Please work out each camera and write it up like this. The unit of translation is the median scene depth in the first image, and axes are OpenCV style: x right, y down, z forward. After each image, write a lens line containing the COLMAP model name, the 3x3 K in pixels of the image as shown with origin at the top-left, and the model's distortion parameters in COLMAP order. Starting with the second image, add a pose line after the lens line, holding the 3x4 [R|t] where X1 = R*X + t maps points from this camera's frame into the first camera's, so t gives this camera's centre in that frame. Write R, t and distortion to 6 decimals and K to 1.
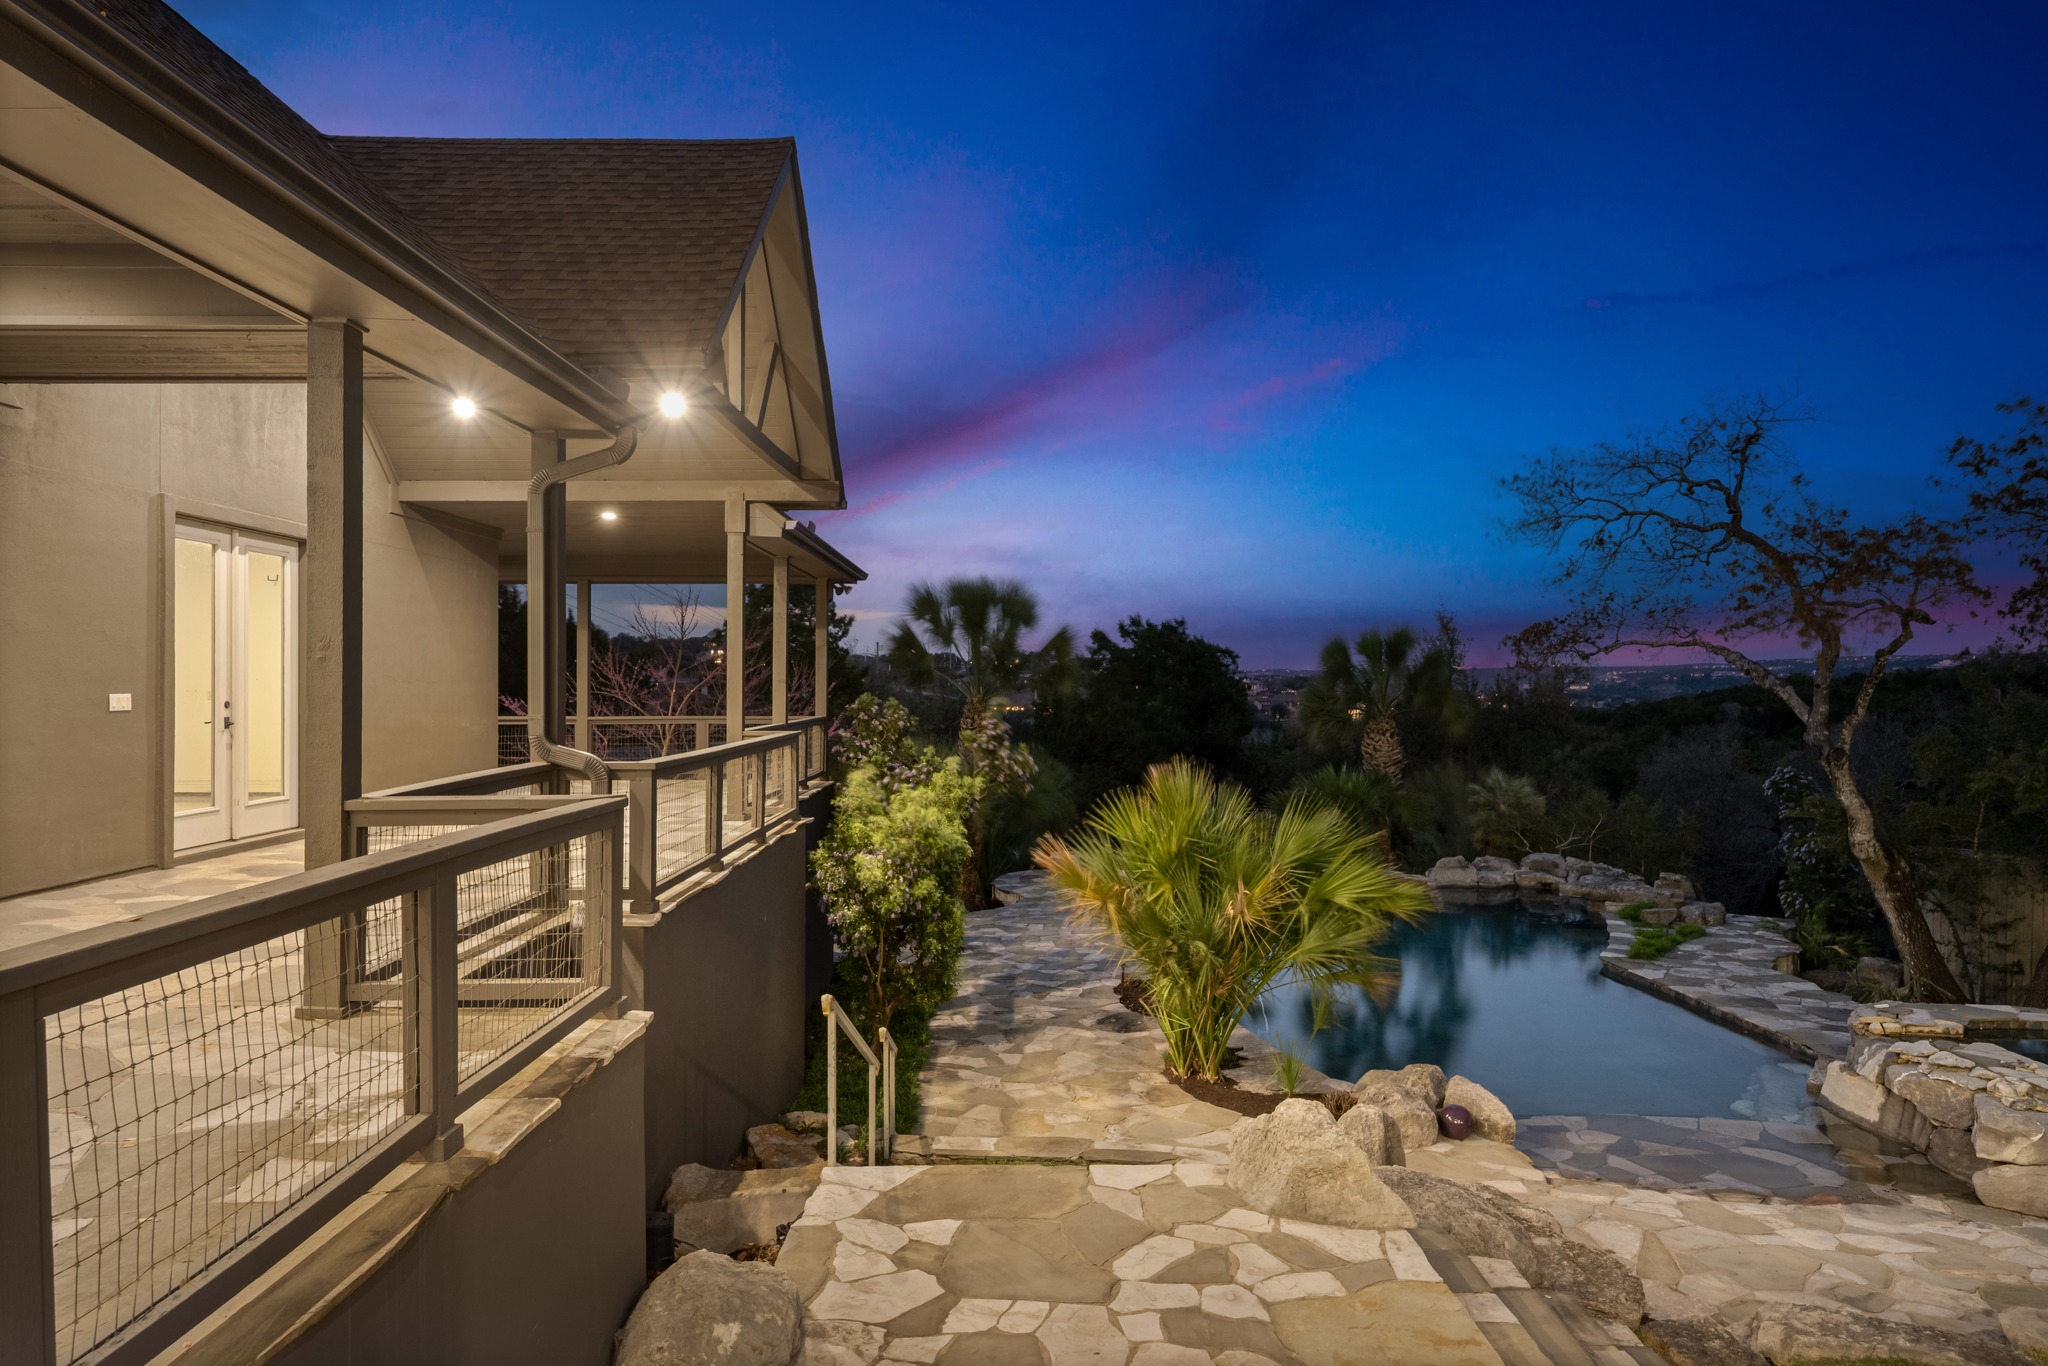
lens RADIAL K [[1308.9, 0, 1024.0], [0, 1308.9, 683.0], [0, 0, 1]] dist [-0.001699, -0.000337]
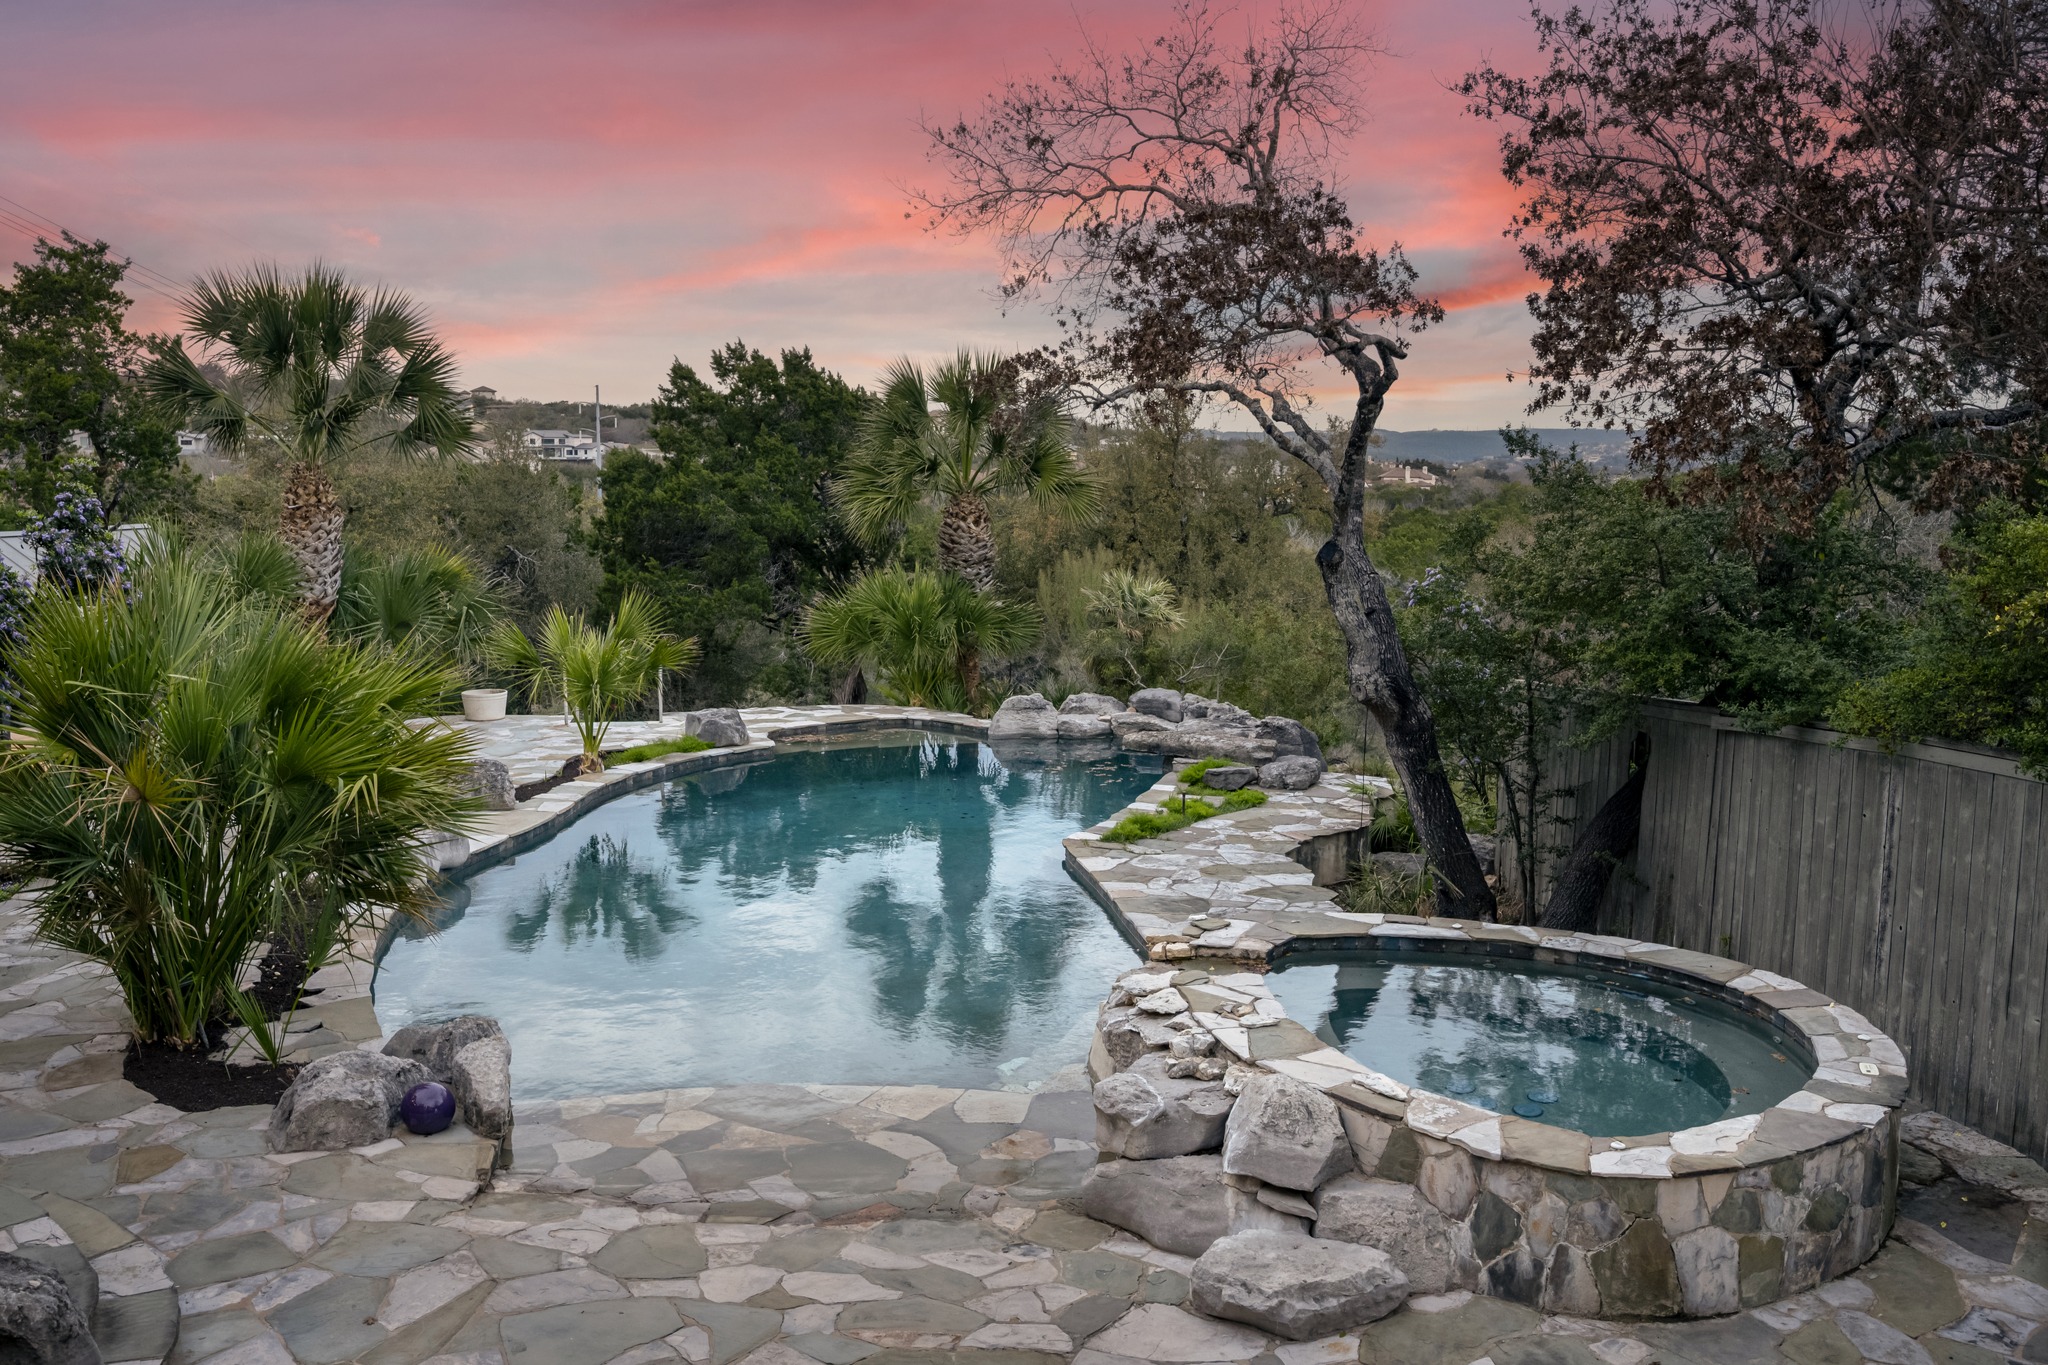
lens RADIAL K [[1816.6, 0, 1015.5], [0, 1816.6, 709.4], [0, 0, 1]] dist [-0.011826, -0.007223]
pose [[0.994644, -0.007572, 0.103081, 0.344609], [-0.007356, 0.989598, 0.143672, 0.001164], [-0.103097, -0.143660, 0.984242, 0.061394]]
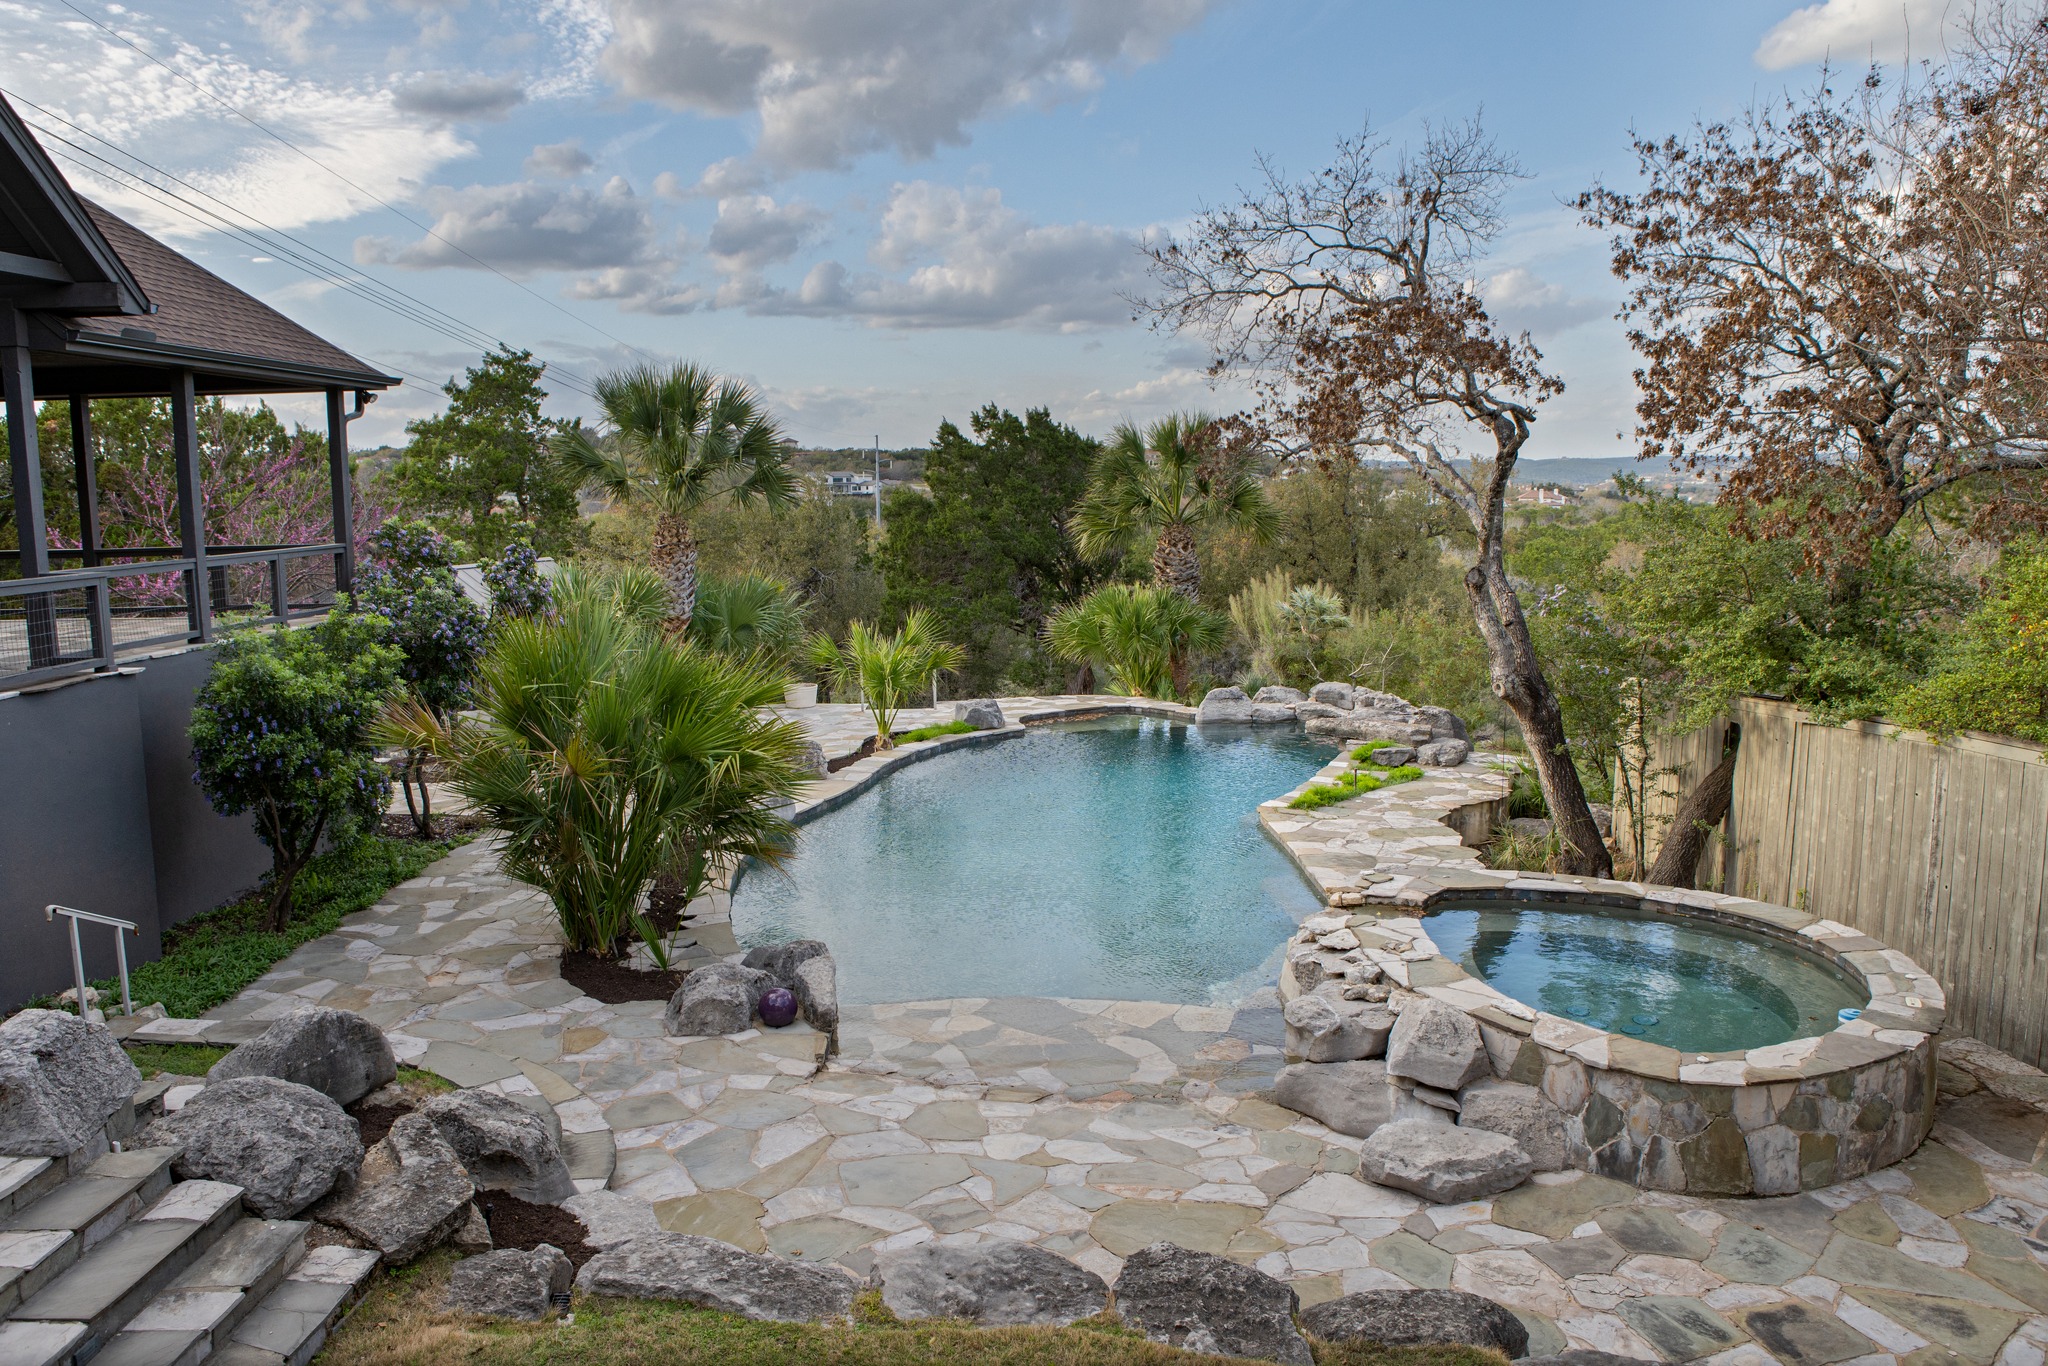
lens RADIAL K [[1484.3, 0, 1001.8], [0, 1484.3, 688.3], [0, 0, 1]] dist [-0.121522, 0.088040]
pose [[0.999234, -0.007874, -0.038327, 0.337040], [0.013200, 0.989956, 0.140758, -0.010658], [0.036834, -0.141156, 0.989302, 0.032400]]
